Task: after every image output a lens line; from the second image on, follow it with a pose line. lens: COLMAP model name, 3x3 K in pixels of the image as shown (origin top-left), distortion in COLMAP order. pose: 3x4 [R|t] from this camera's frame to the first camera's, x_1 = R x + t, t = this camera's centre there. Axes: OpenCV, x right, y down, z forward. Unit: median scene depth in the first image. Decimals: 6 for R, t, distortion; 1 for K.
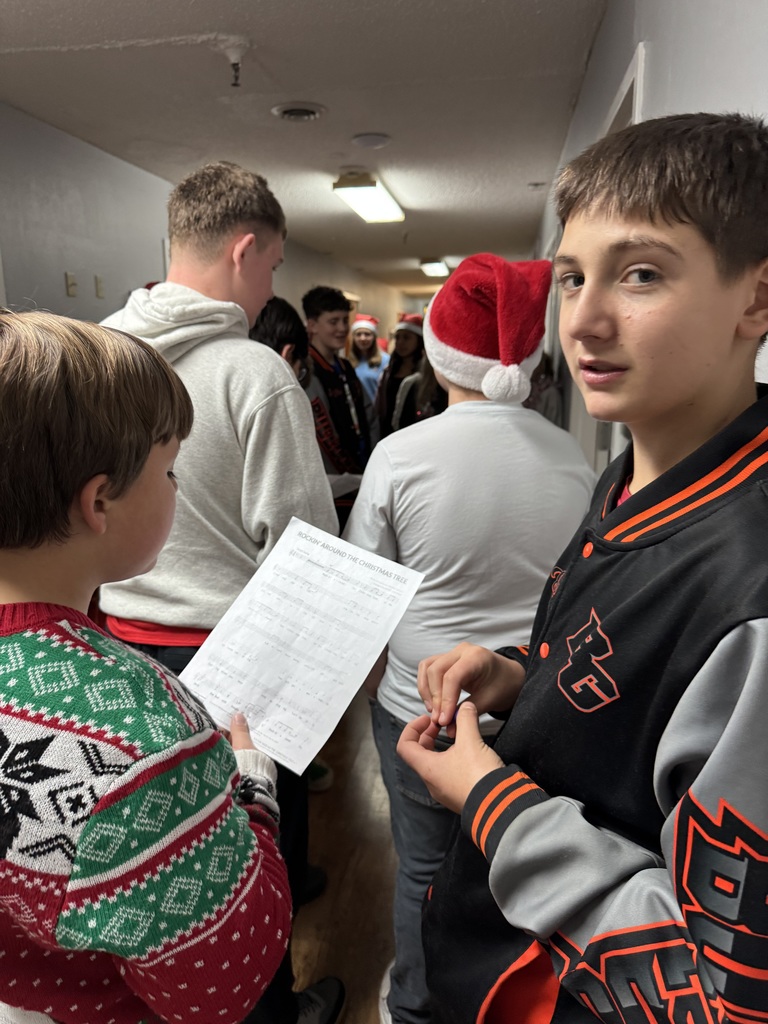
lens RADIAL K [[711.7, 0, 380.8], [0, 711.7, 511.0], [0, 0, 1]] dist [-0.072674, 0.002561]
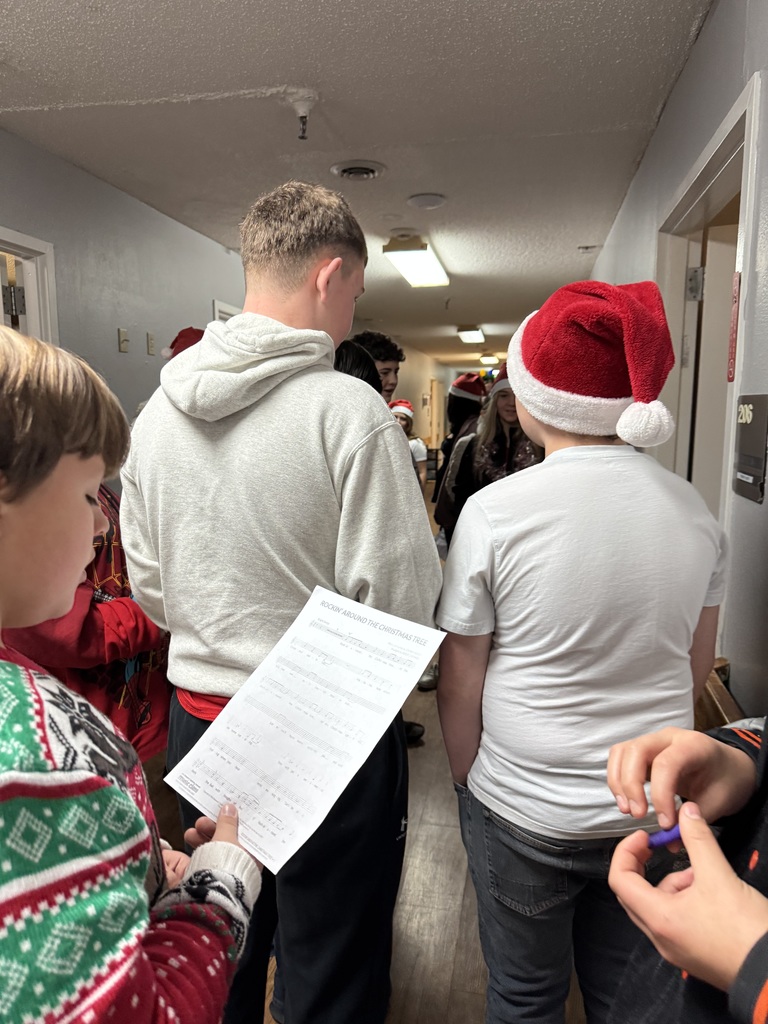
lens RADIAL K [[722.0, 0, 383.5], [0, 722.0, 511.7], [0, 0, 1]] dist [-0.126073, 0.054167]
pose [[0.999021, 0.011146, -0.042812, -0.076528], [-0.015002, 0.995753, -0.090832, 0.007283], [0.041617, 0.091385, 0.994946, 0.099583]]
